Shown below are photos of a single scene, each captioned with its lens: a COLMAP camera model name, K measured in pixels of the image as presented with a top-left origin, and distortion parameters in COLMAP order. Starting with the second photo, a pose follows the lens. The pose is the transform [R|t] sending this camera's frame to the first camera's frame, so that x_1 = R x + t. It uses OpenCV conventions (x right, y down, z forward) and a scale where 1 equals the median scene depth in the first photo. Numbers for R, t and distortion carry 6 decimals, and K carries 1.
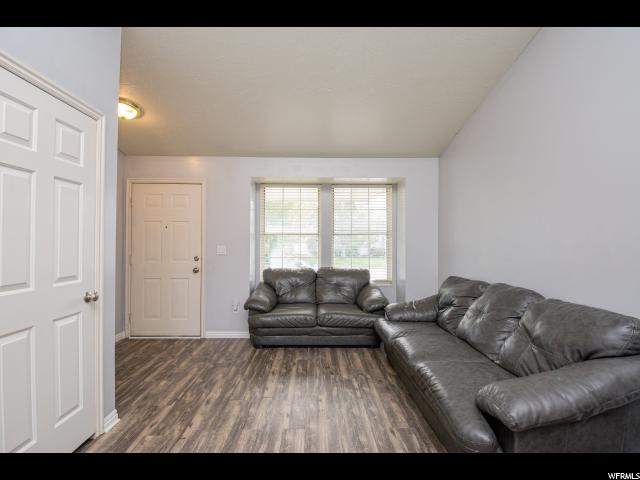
lens RADIAL K [[301.5, 0, 312.4], [0, 301.5, 240.7], [0, 0, 1]] dist [0.000462, -0.000719]
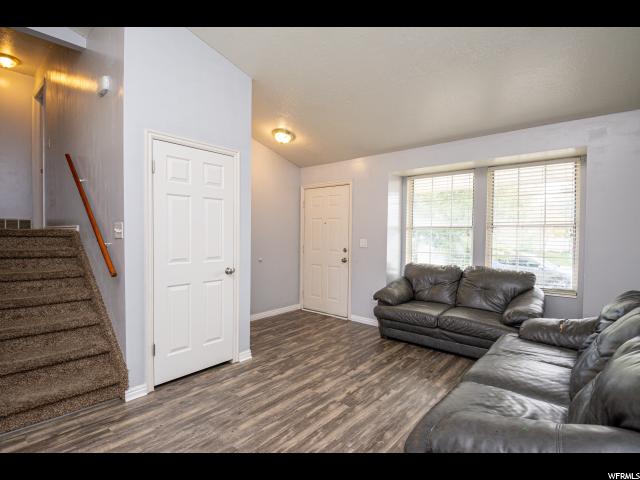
lens RADIAL K [[315.1, 0, 320.0], [0, 315.1, 240.0], [0, 0, 1]] dist [0.018182, -0.000529]
pose [[0.751637, 0.016401, -0.659373, 0.337336], [-0.002177, 0.999747, 0.022386, -0.005844], [0.659573, -0.015391, 0.751483, 0.037301]]
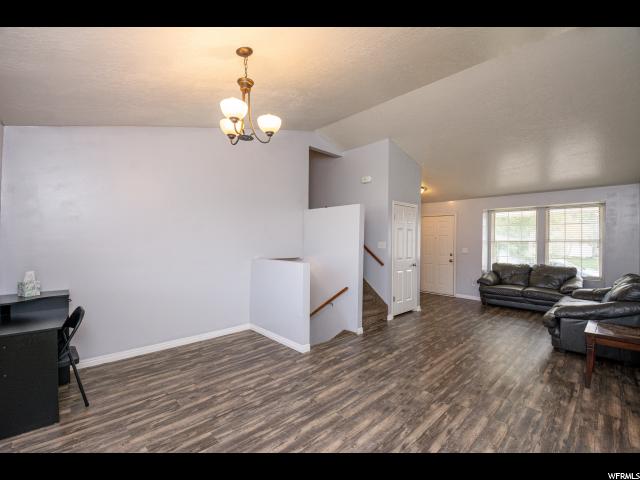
lens RADIAL K [[289.0, 0, 320.0], [0, 289.0, 240.0], [0, 0, 1]] dist [-0.002928, -0.000331]
pose [[0.688825, 0.002574, -0.724924, 0.366927], [-0.003266, 0.999995, 0.000447, -0.031698], [0.724921, 0.002060, 0.688829, -0.855538]]
